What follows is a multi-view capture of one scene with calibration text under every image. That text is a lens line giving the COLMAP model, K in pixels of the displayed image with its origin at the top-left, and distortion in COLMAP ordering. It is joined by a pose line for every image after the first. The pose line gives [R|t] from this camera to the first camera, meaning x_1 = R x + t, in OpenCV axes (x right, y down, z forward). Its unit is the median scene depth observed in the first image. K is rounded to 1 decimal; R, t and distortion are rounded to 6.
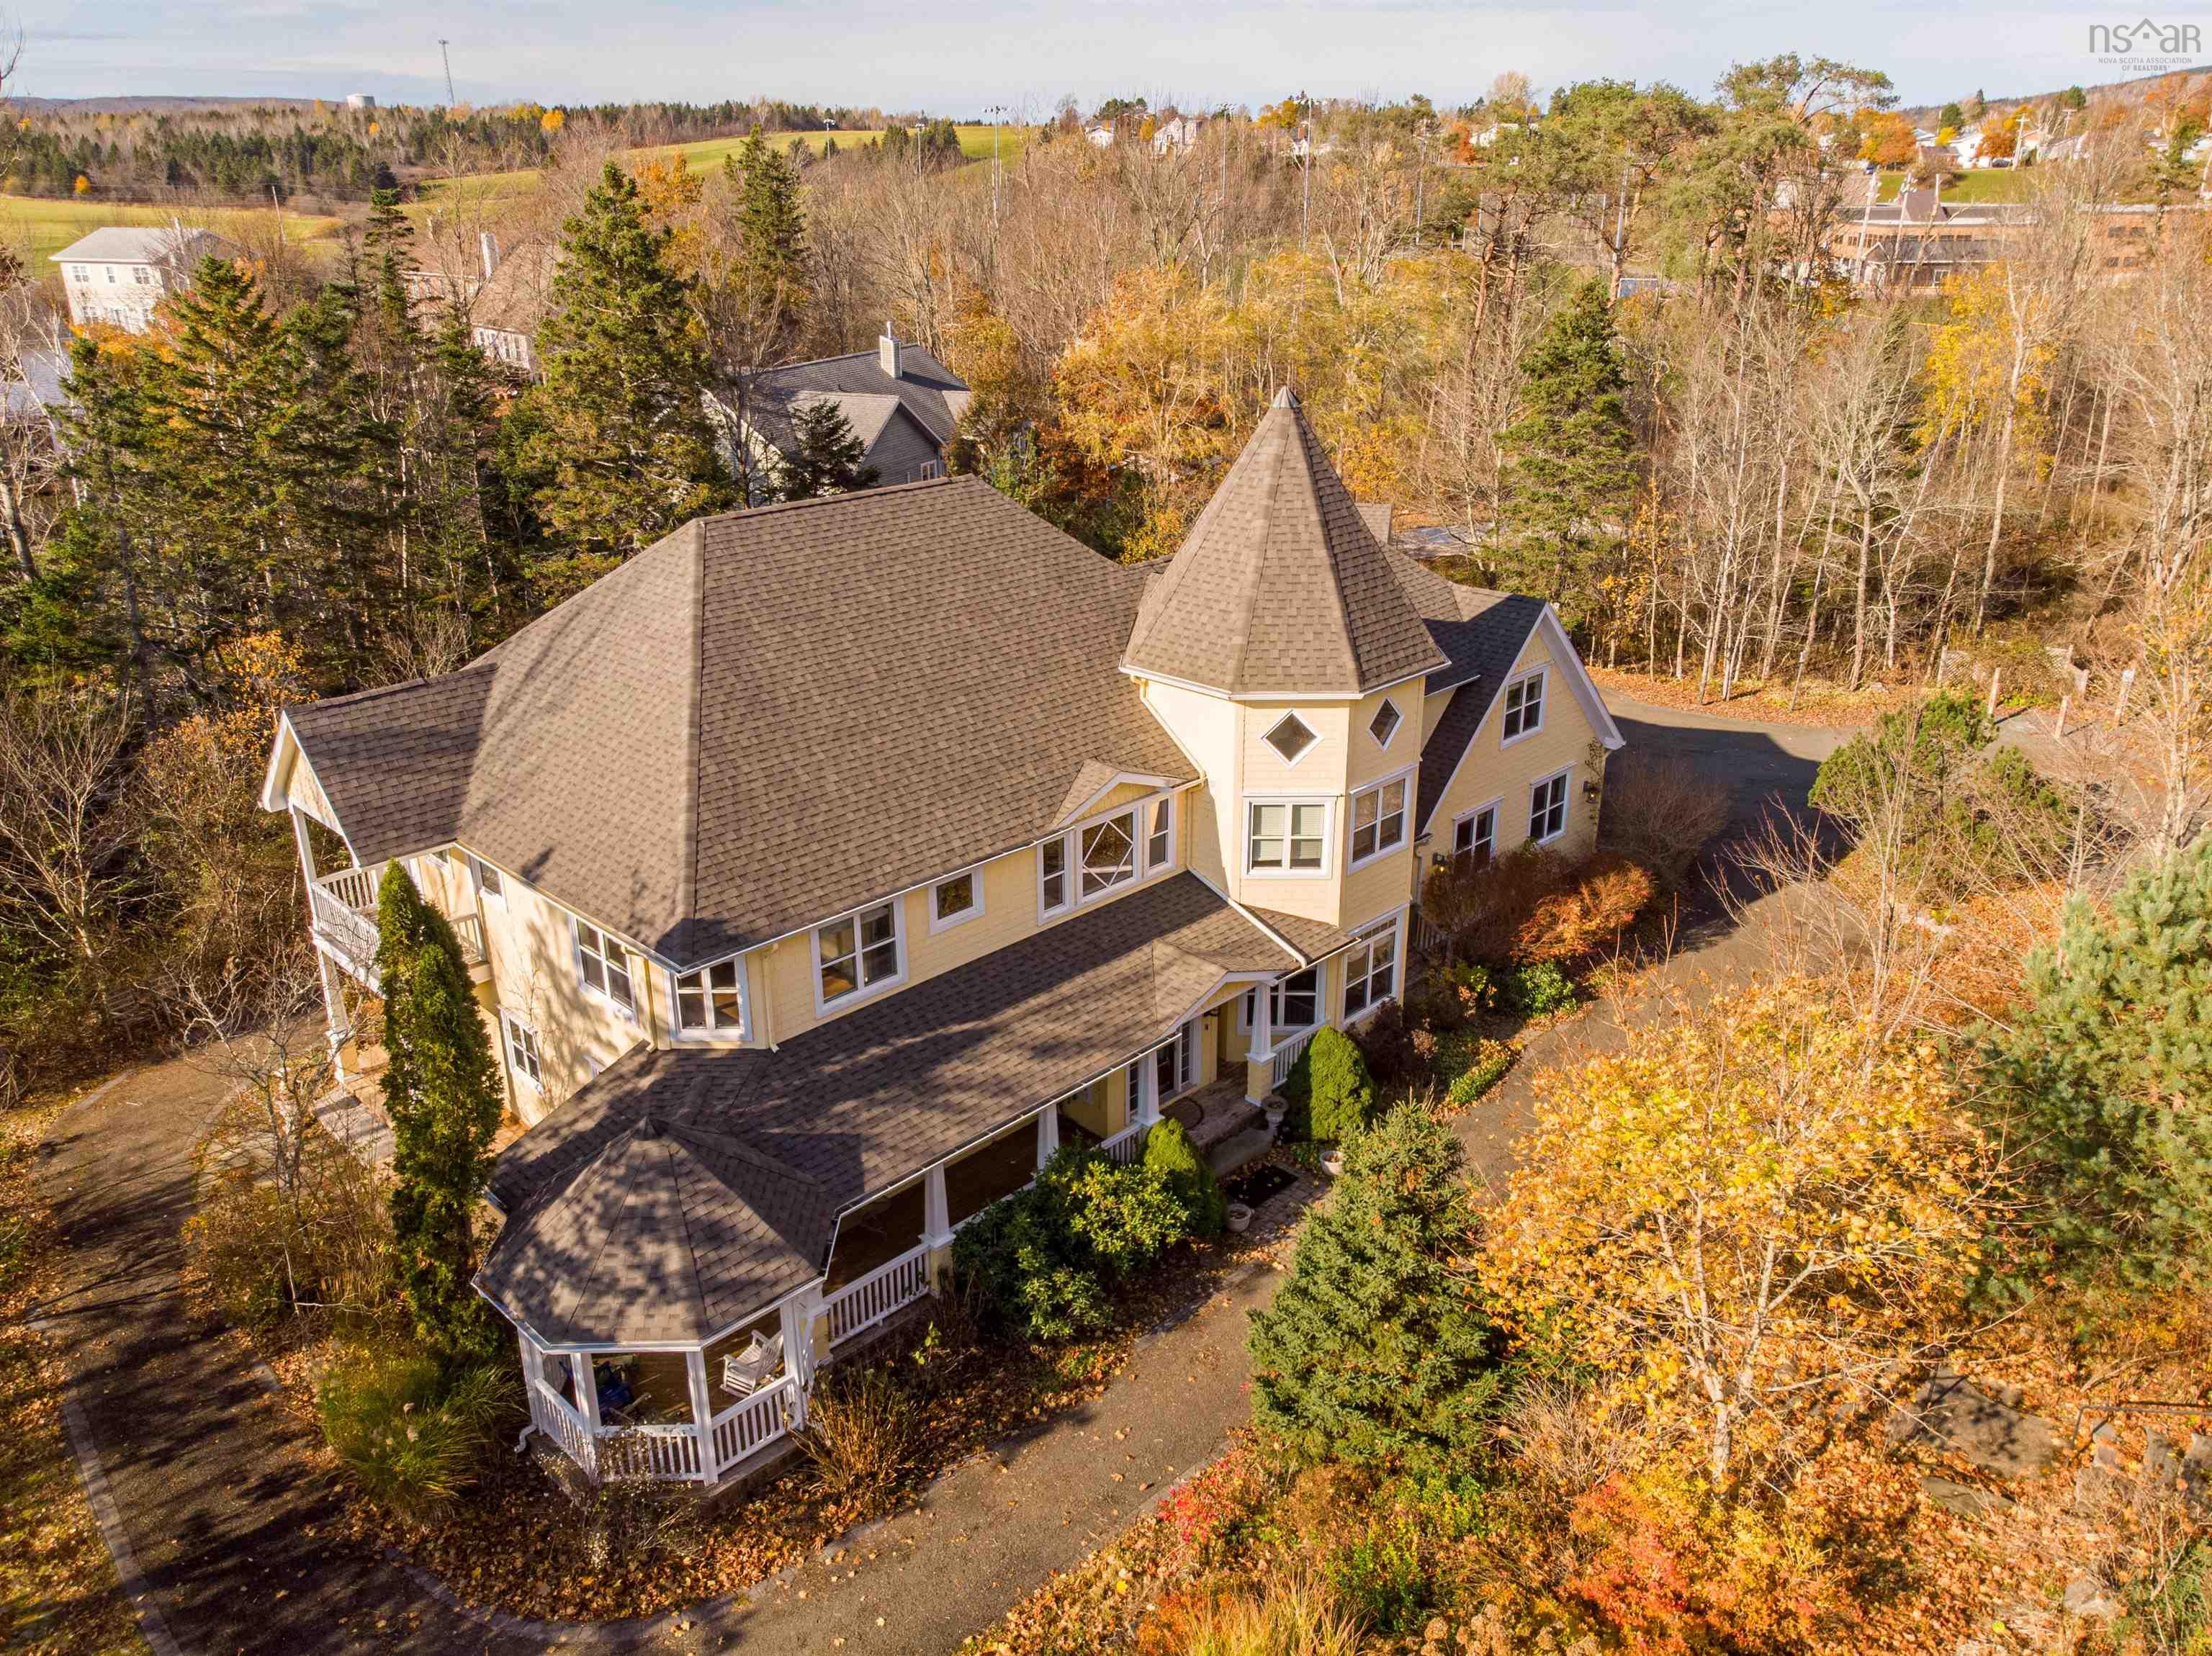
lens RADIAL K [[1640.3, 0, 1106.0], [0, 1640.3, 828.0], [0, 0, 1]] dist [0.004315, -0.002391]
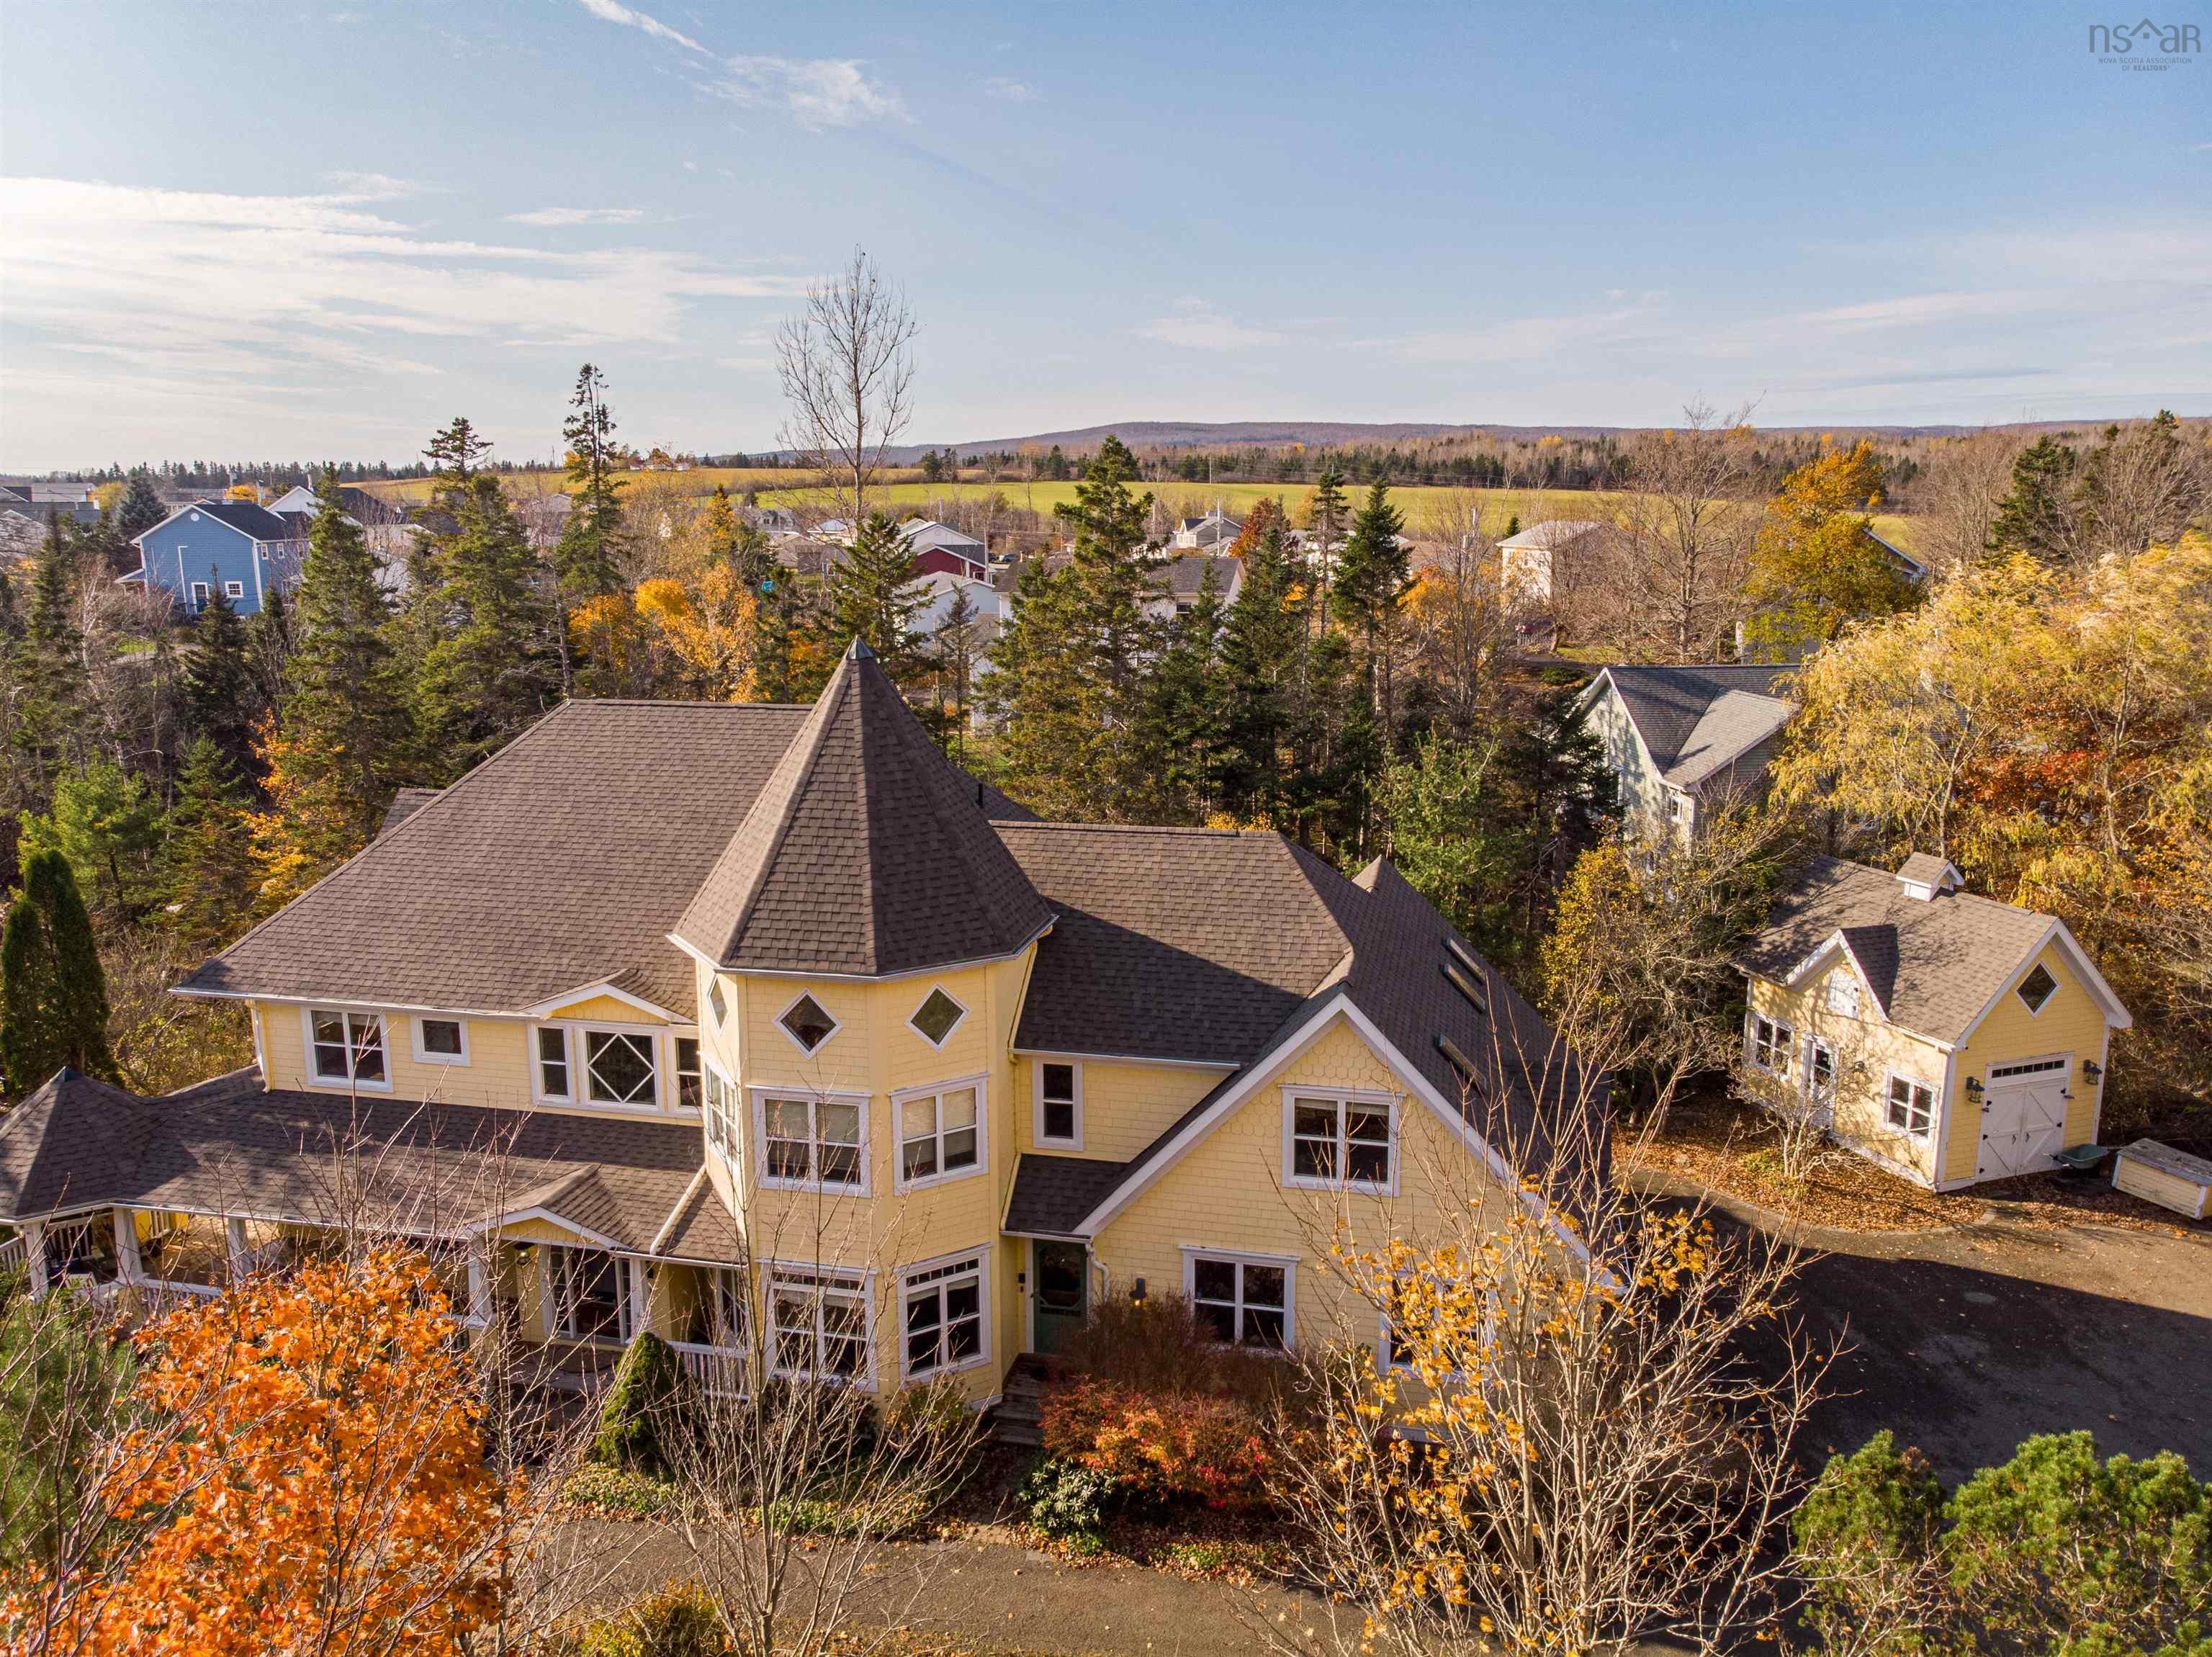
lens RADIAL K [[1626.5, 0, 1106.0], [0, 1626.5, 828.5], [0, 0, 1]] dist [0.018642, -0.003293]
pose [[0.540997, 0.164230, -0.824834, 0.955909], [-0.324225, 0.945666, -0.024366, -0.193558], [0.776016, 0.280614, 0.564850, 0.644975]]
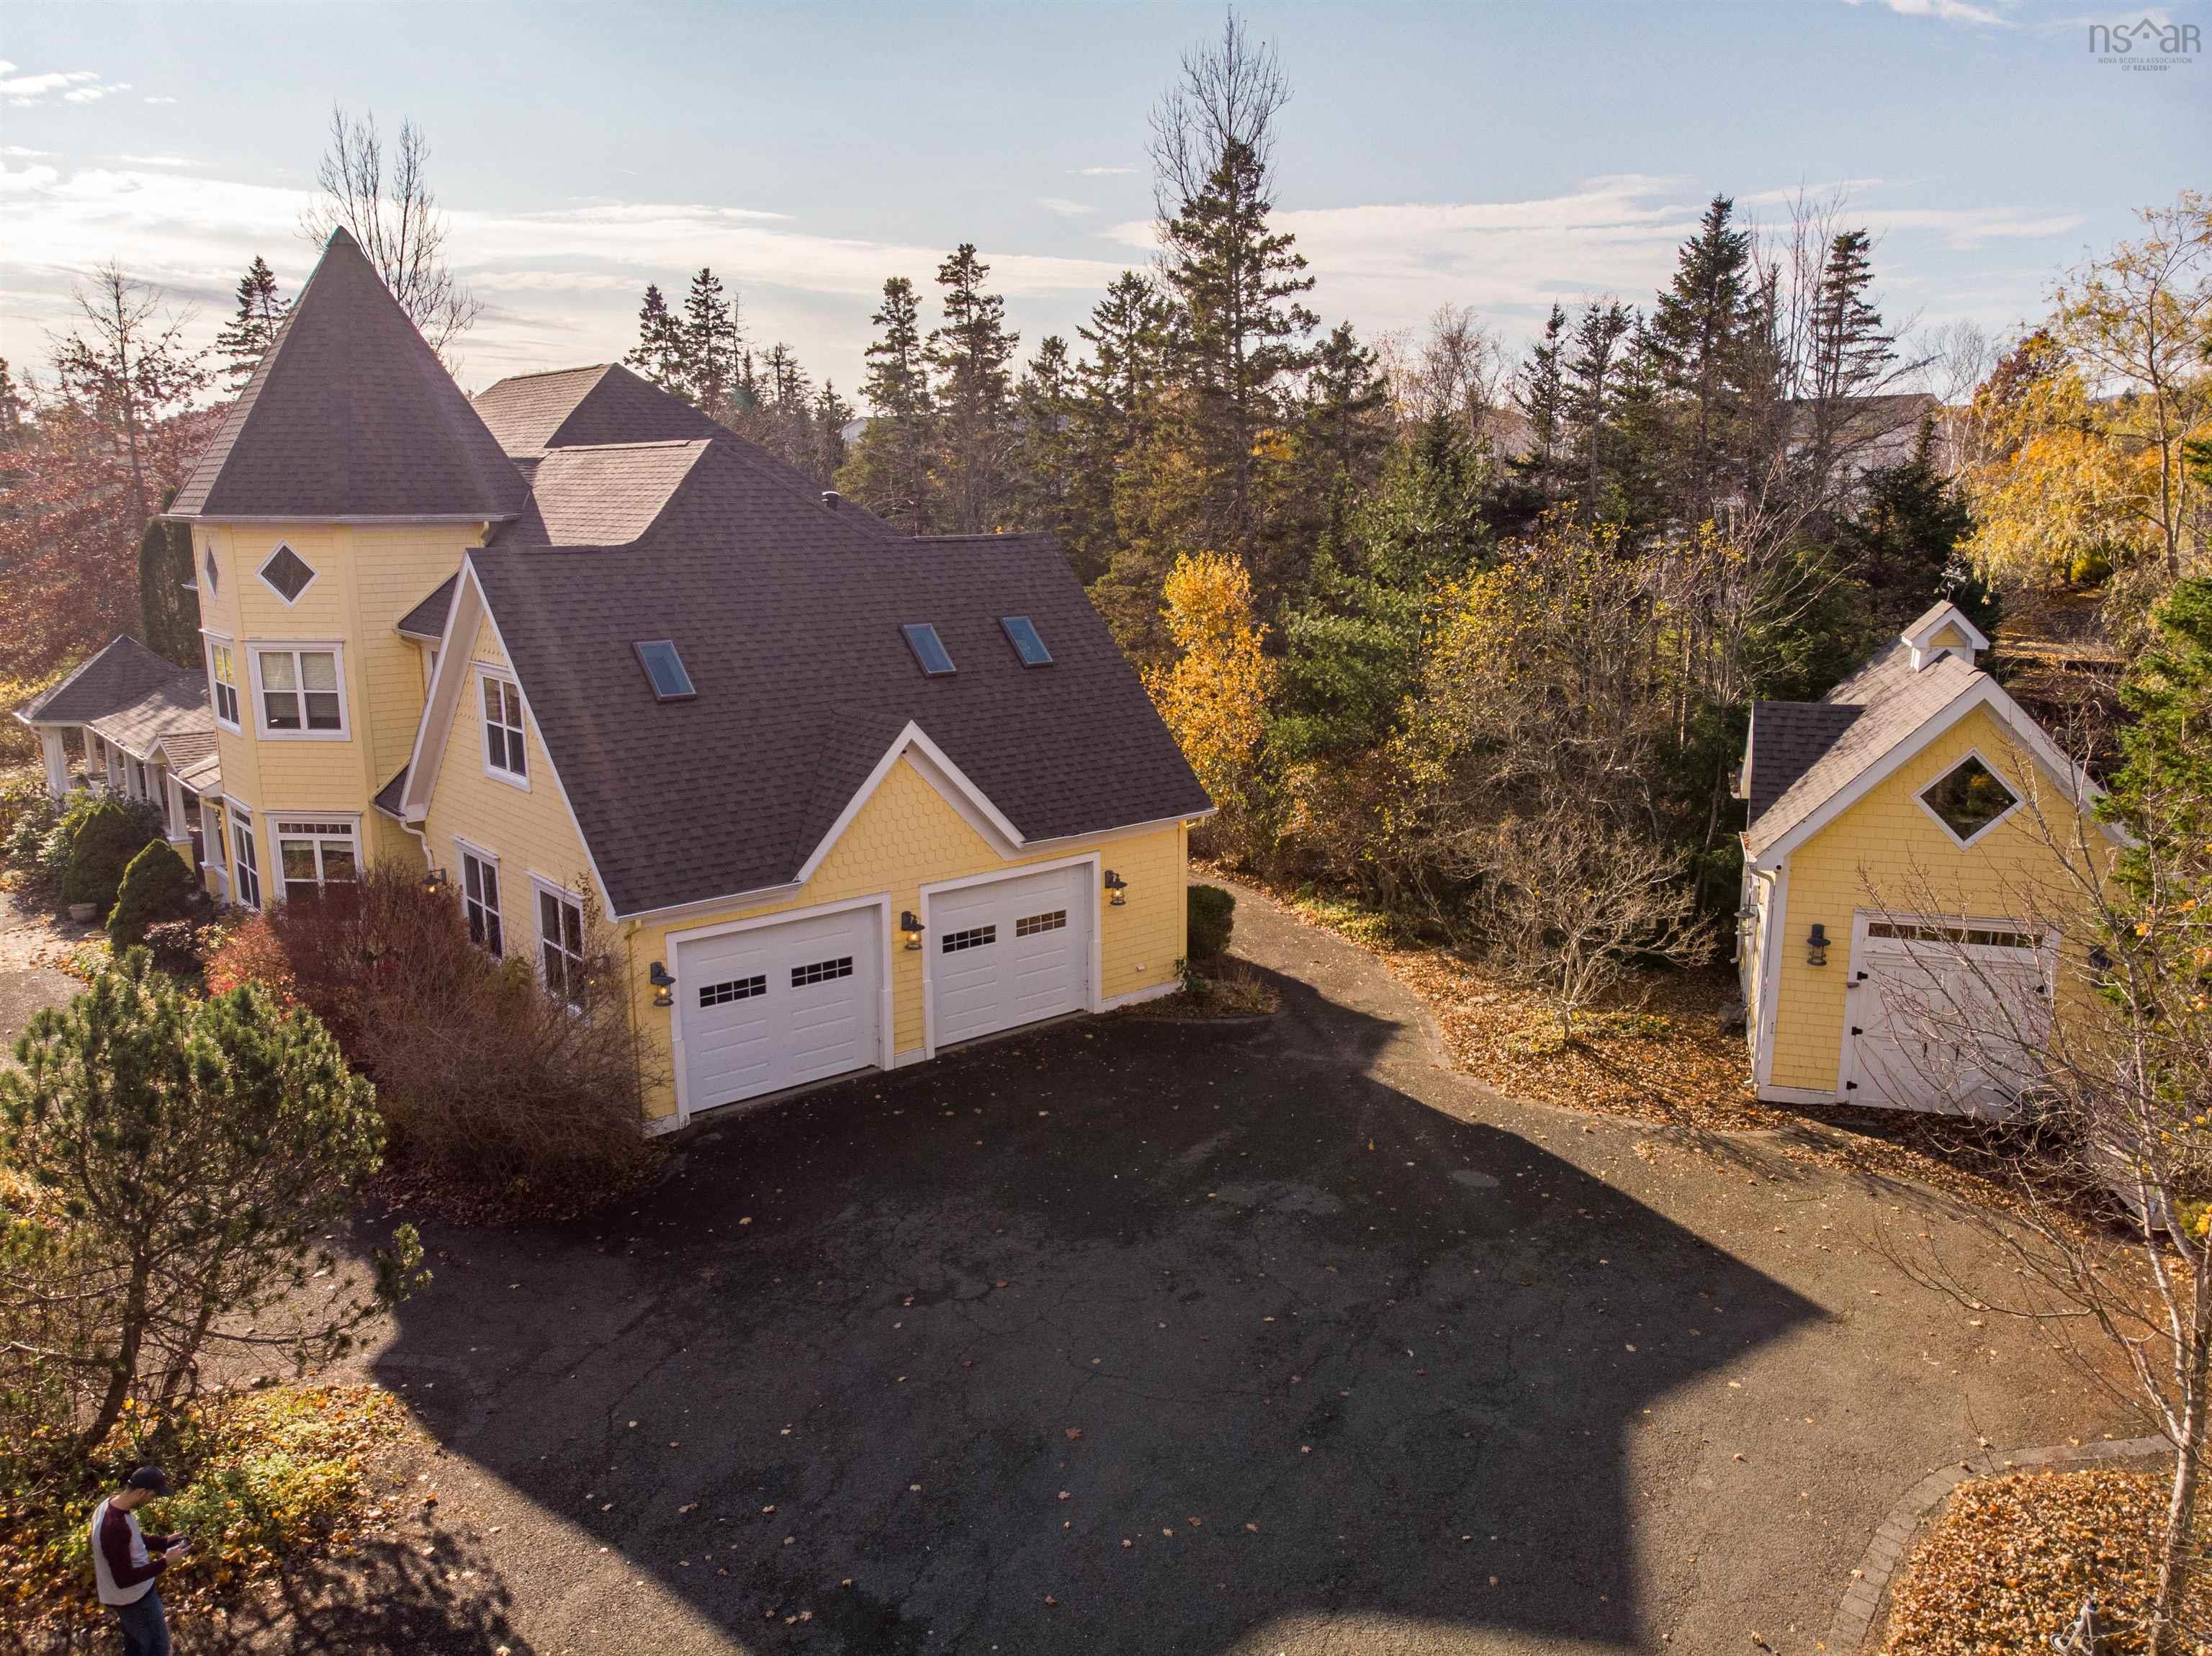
lens RADIAL K [[1626.3, 0, 1106.0], [0, 1626.3, 828.0], [0, 0, 1]] dist [0.018642, -0.003293]
pose [[-0.092456, 0.210686, -0.973172, 1.094781], [-0.378504, 0.896553, 0.230058, -0.352884], [0.920970, 0.389620, -0.003146, 1.603296]]
